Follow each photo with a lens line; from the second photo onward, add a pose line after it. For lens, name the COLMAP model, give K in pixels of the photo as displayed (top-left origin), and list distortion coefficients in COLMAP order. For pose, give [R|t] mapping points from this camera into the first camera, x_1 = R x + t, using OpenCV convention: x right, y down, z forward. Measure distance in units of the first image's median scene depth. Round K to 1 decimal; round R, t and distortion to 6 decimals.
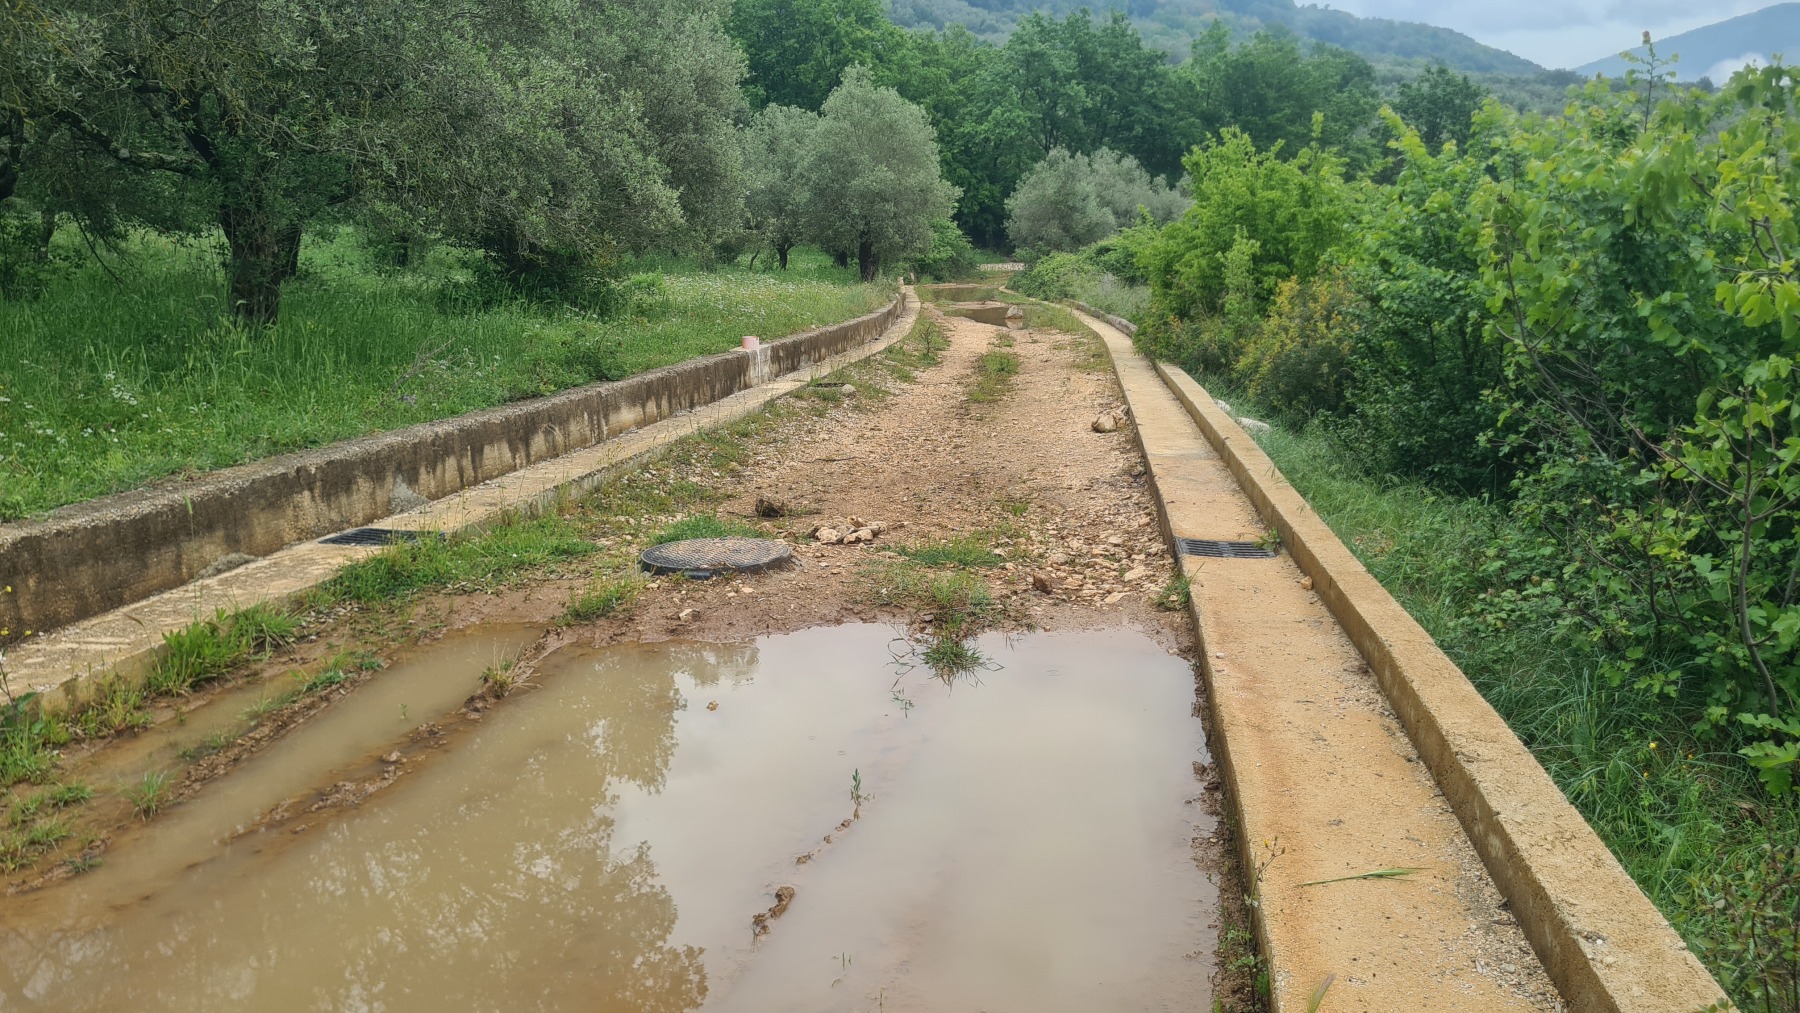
lens RADIAL K [[1353.1, 0, 854.4], [0, 1353.1, 508.7], [0, 0, 1]] dist [0.006698, 0.000446]
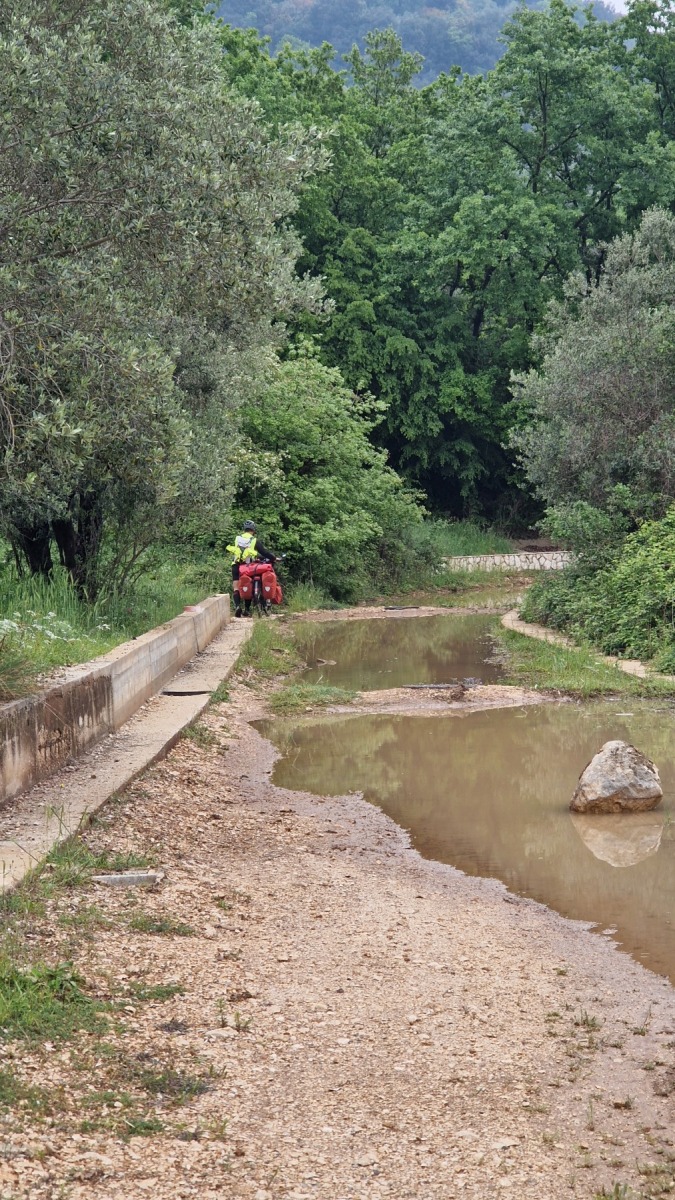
lens RADIAL K [[2260.4, 0, 328.9], [0, 2260.4, 606.1], [0, 0, 1]] dist [0.078039, 0.000000]
pose [[0.999139, -0.019406, 0.036670, 0.032253], [0.025033, 0.986828, -0.159824, -0.059243], [-0.033086, 0.160605, 0.986464, 0.339110]]
